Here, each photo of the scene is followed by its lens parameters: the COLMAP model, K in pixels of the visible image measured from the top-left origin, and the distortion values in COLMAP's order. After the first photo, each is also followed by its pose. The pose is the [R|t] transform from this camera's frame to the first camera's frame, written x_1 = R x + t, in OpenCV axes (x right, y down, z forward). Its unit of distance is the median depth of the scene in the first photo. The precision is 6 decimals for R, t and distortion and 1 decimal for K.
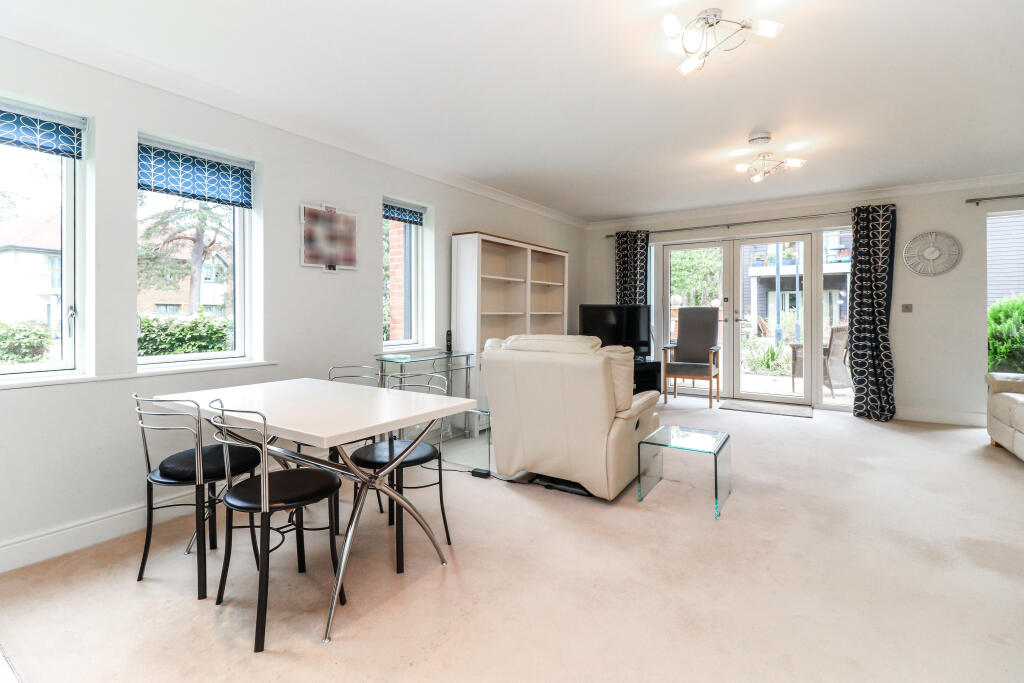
lens RADIAL K [[487.0, 0, 529.3], [0, 487.0, 303.8], [0, 0, 1]] dist [0.017844, -0.002888]
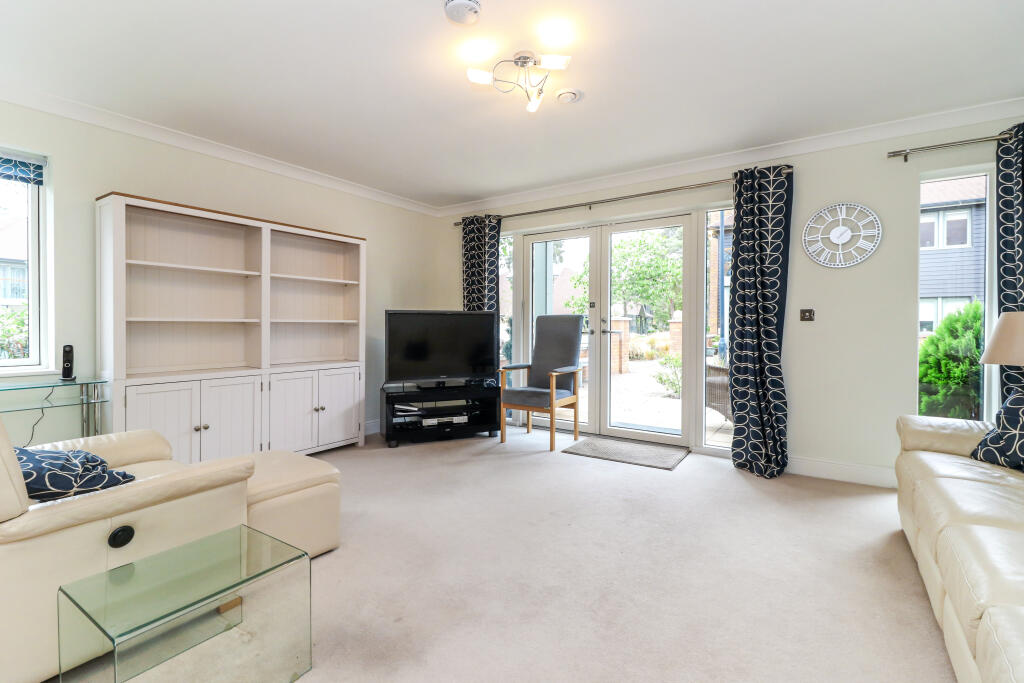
lens RADIAL K [[487.0, 0, 512.8], [0, 487.0, 323.0], [0, 0, 1]] dist [0.017844, -0.002888]
pose [[0.999810, 0.003906, -0.019089, 0.360372], [-0.003636, 0.999893, 0.014201, 0.011540], [0.019142, -0.014129, 0.999717, 0.294027]]
